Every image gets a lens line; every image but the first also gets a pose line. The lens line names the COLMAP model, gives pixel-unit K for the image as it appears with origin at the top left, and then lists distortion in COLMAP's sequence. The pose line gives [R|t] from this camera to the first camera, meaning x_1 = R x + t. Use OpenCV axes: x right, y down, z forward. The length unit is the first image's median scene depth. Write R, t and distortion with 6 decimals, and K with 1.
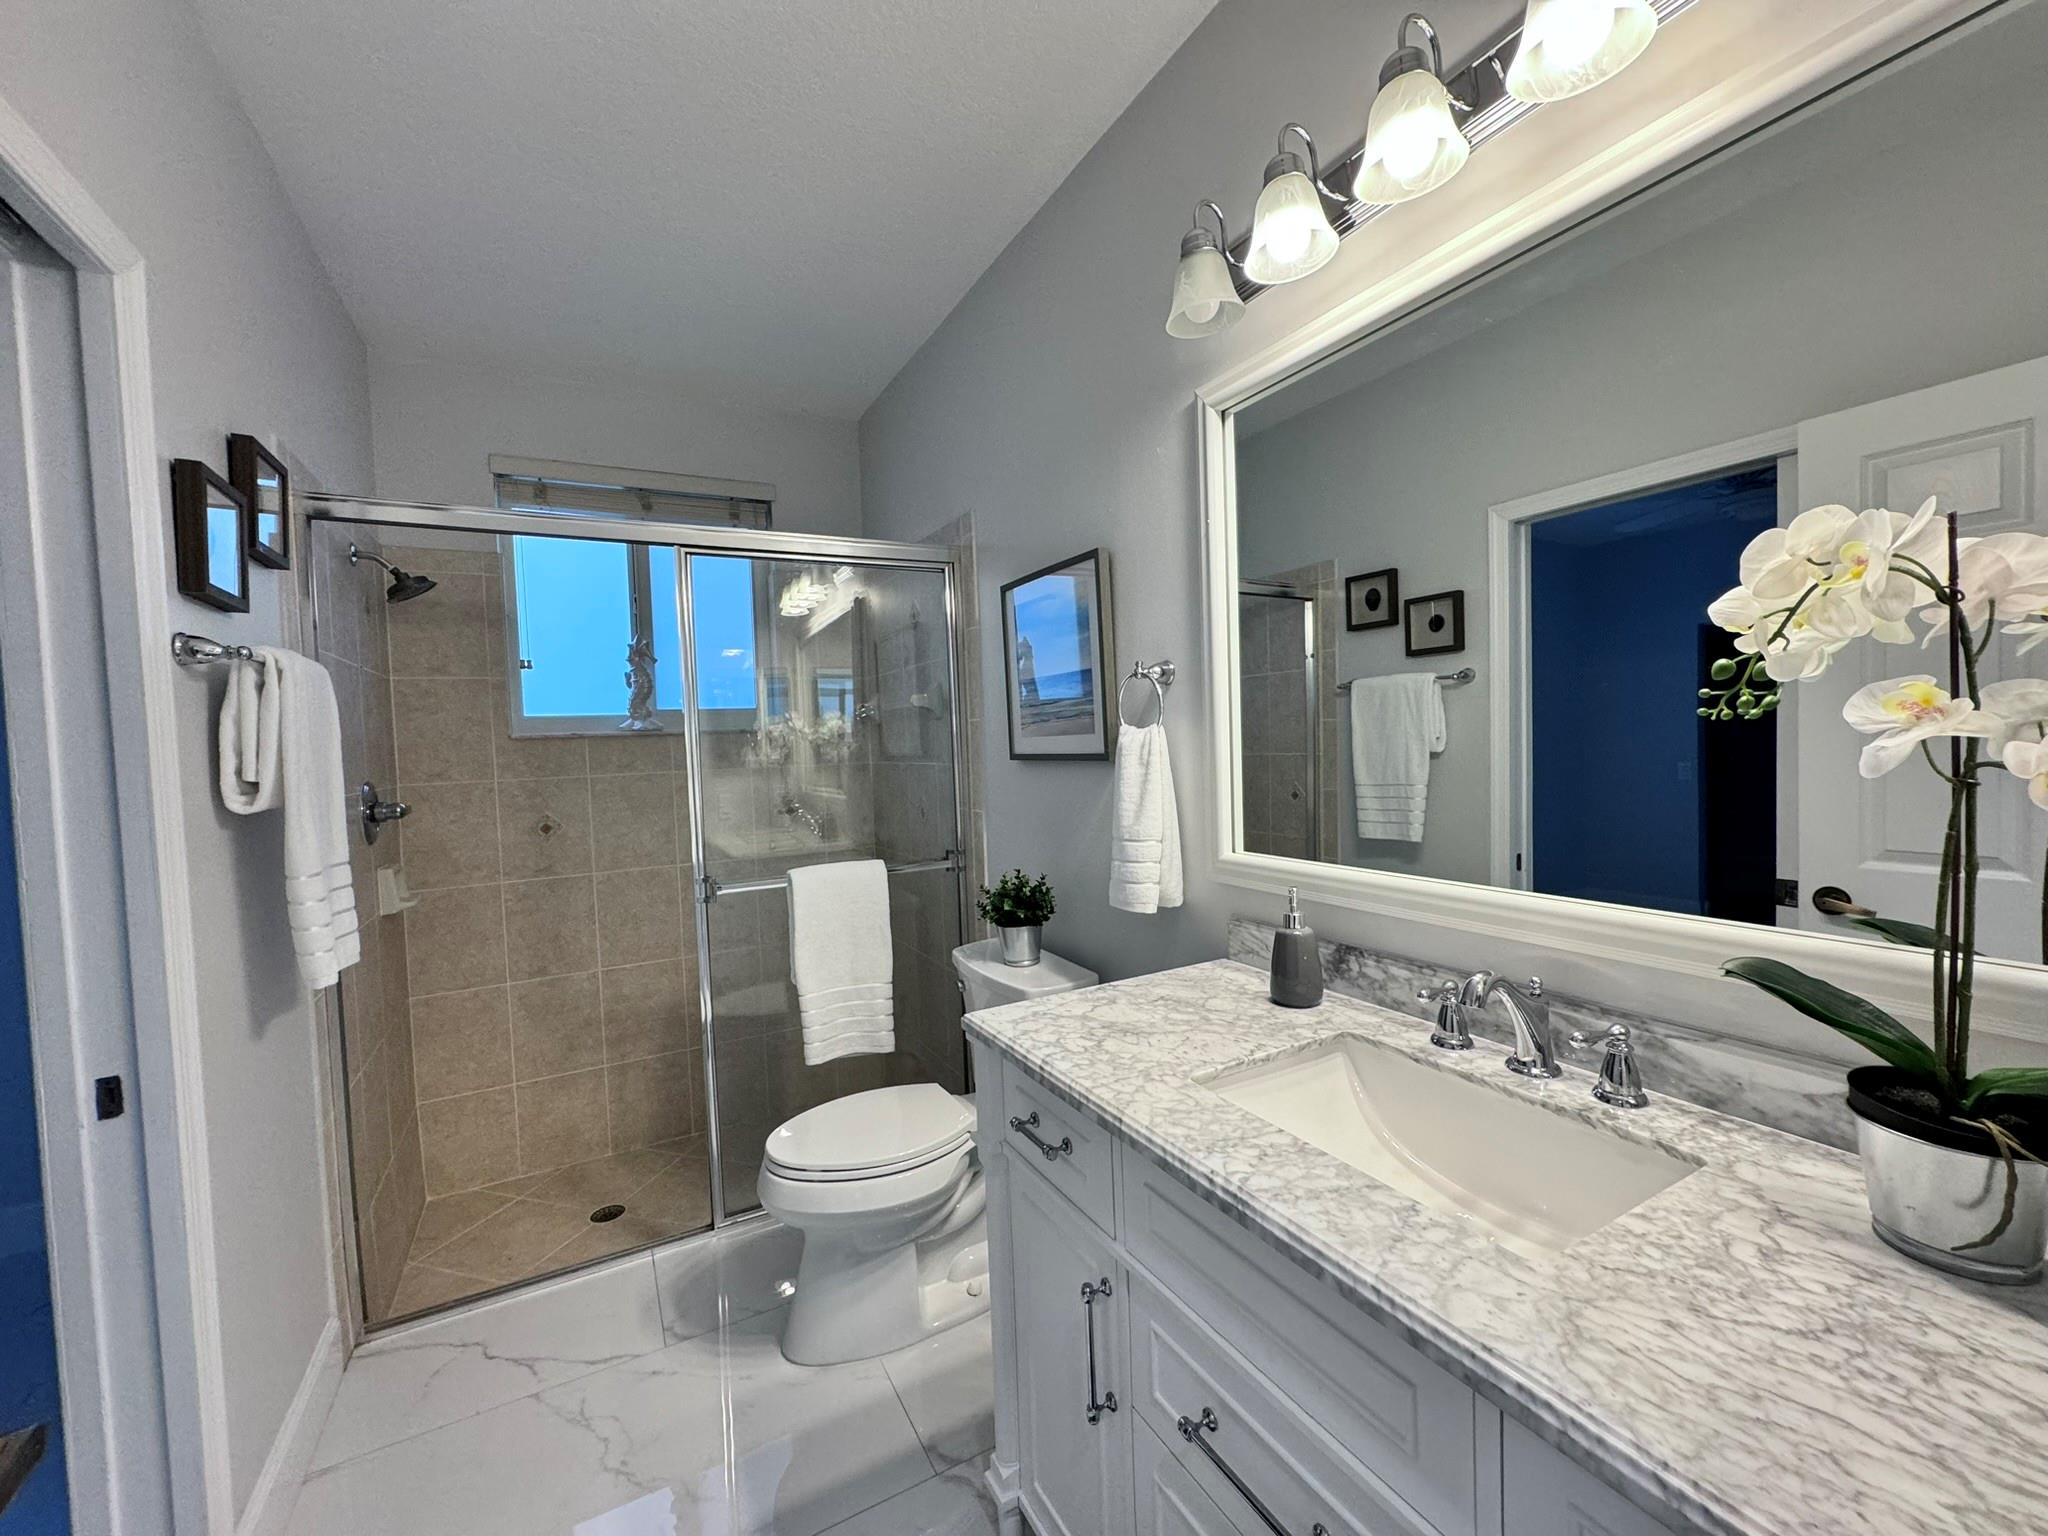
lens RADIAL K [[812.8, 0, 1024.0], [0, 812.8, 768.0], [0, 0, 1]] dist [-0.002981, -0.000018]
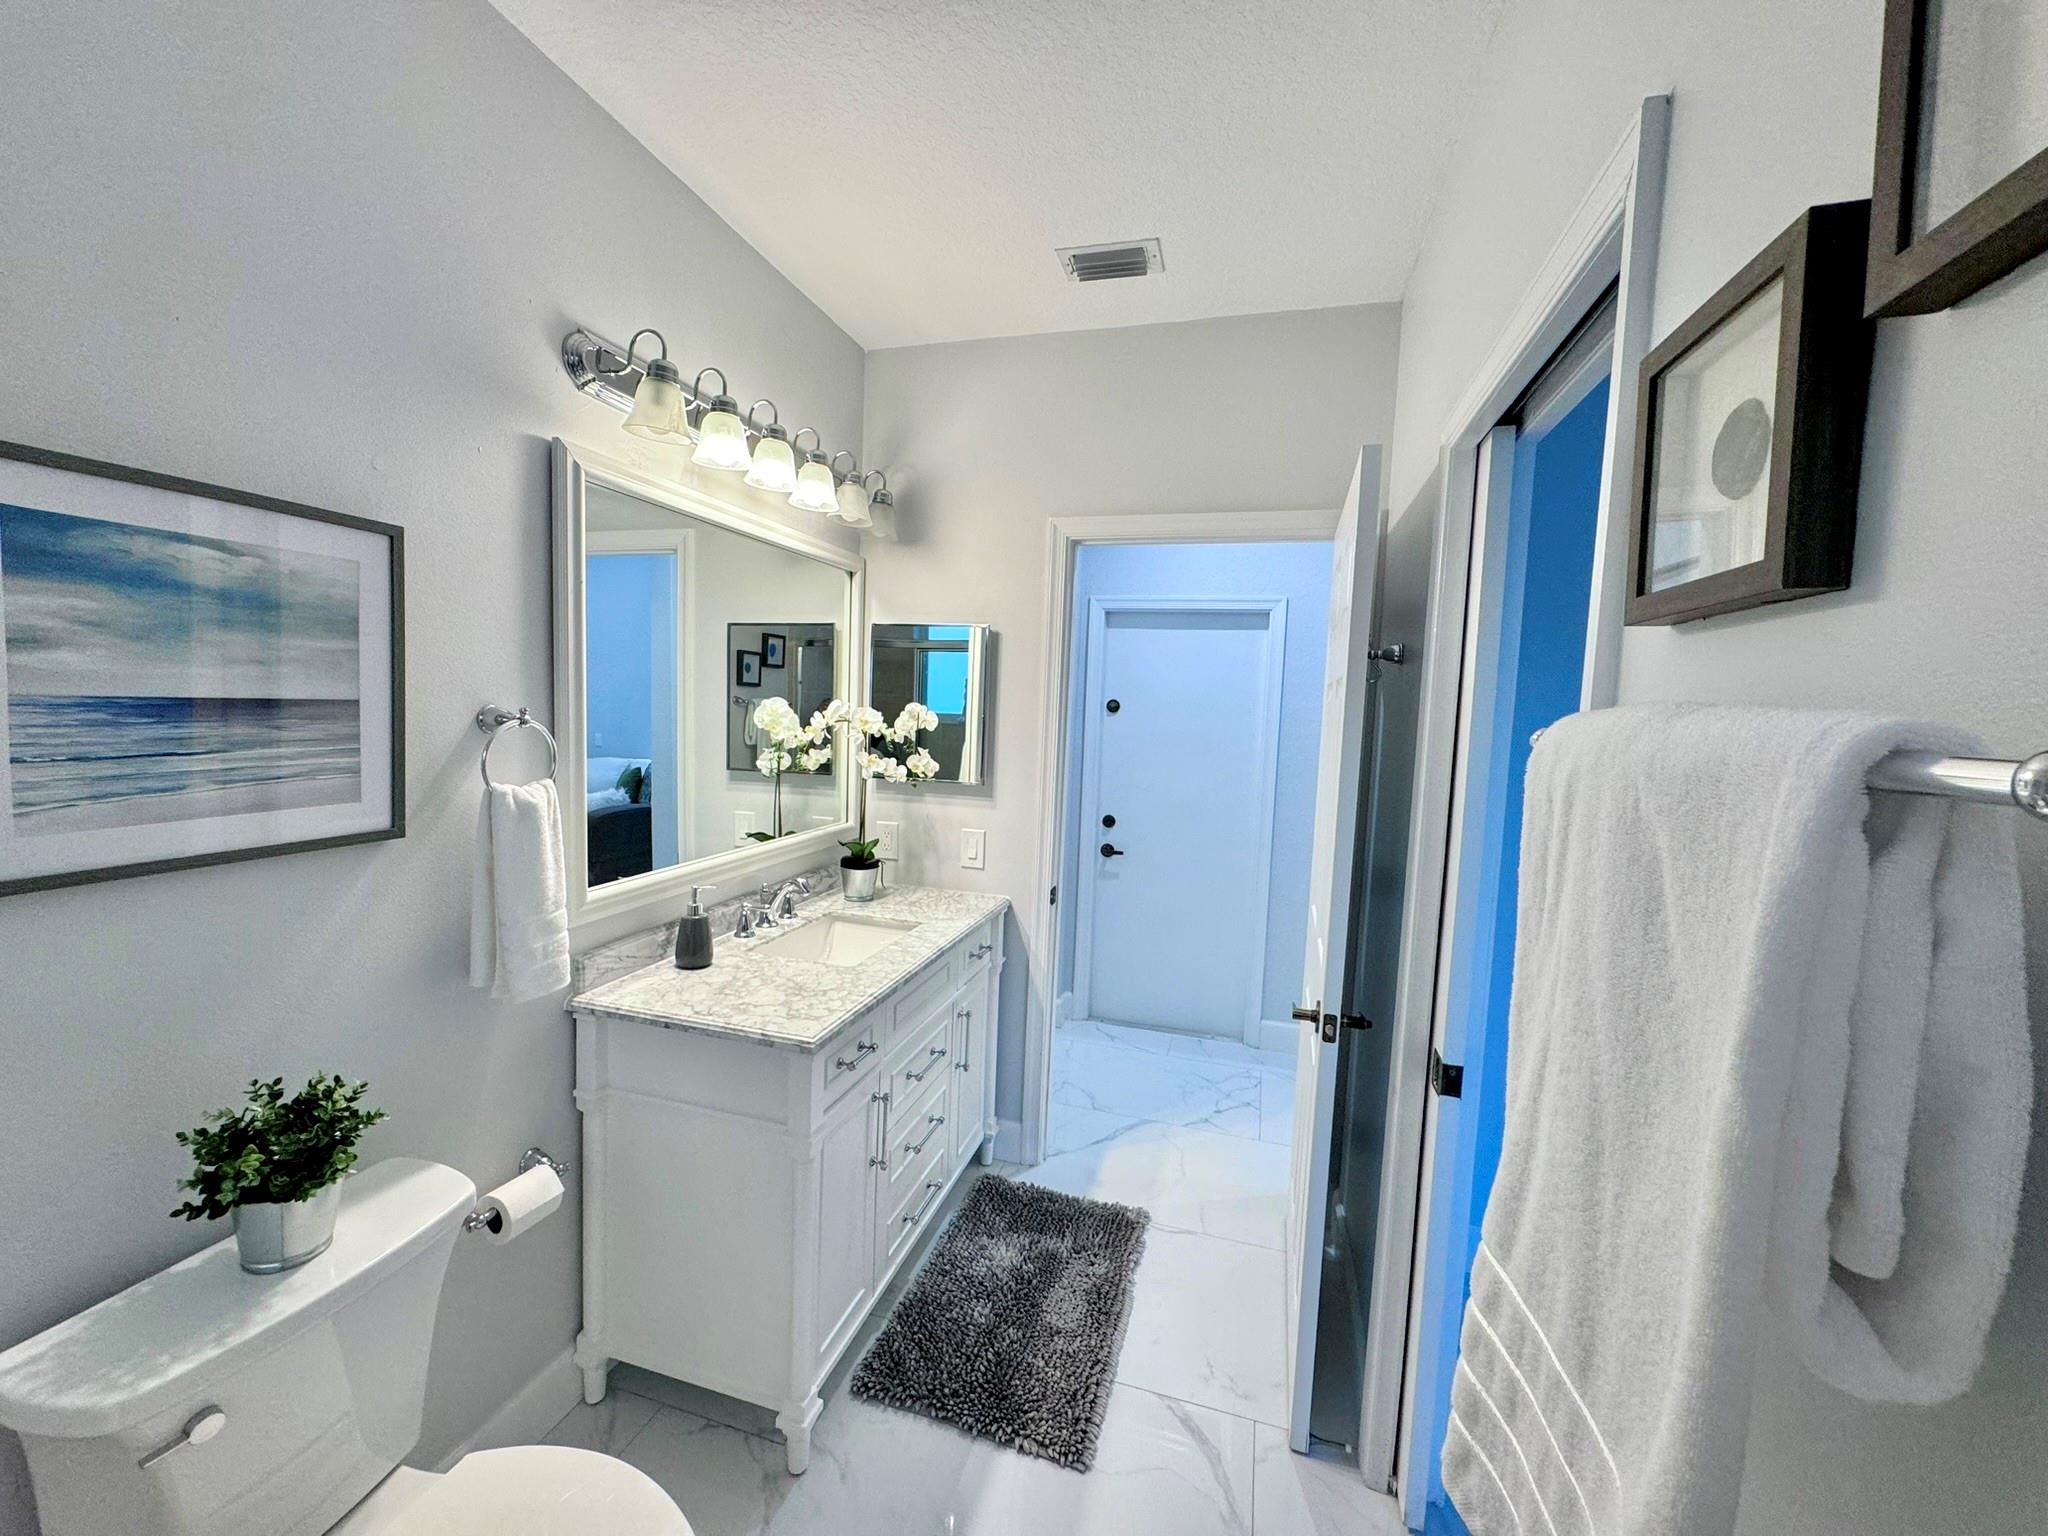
lens RADIAL K [[812.8, 0, 1024.0], [0, 812.8, 768.0], [0, 0, 1]] dist [-0.002981, -0.000018]
pose [[-0.708535, -0.044437, 0.704275, -1.207229], [0.013183, 0.997008, 0.076170, -0.181470], [-0.705553, 0.063254, -0.705829, 1.779816]]
